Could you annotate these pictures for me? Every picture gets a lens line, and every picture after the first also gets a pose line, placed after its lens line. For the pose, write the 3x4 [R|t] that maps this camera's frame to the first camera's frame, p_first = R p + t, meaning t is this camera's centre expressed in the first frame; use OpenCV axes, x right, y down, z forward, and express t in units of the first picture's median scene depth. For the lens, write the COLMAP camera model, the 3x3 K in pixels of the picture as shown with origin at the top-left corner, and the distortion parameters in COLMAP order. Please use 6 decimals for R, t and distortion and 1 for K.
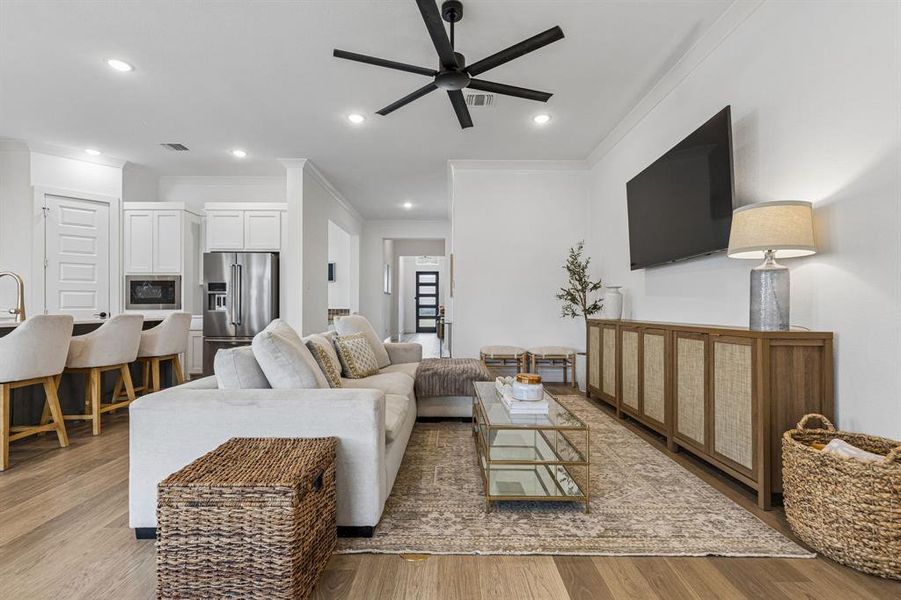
lens RADIAL K [[406.3, 0, 453.2], [0, 406.3, 305.5], [0, 0, 1]] dist [0.007457, 0.000480]
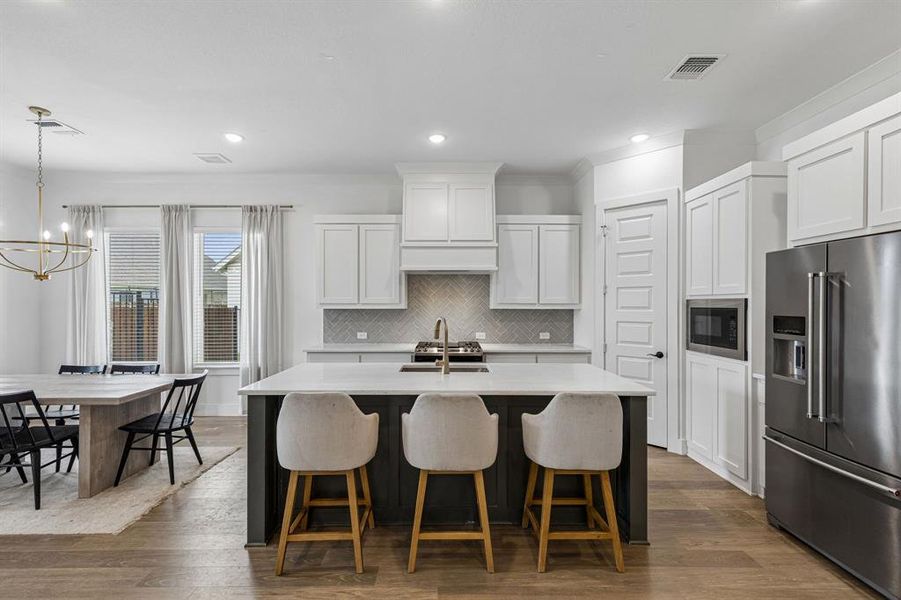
lens RADIAL K [[406.3, 0, 444.7], [0, 406.3, 301.4], [0, 0, 1]] dist [0.007457, 0.000480]
pose [[-0.009199, -0.002502, -0.999955, -0.125423], [0.002667, 0.999993, -0.002527, -0.071758], [0.999954, -0.002690, -0.009192, 0.623293]]
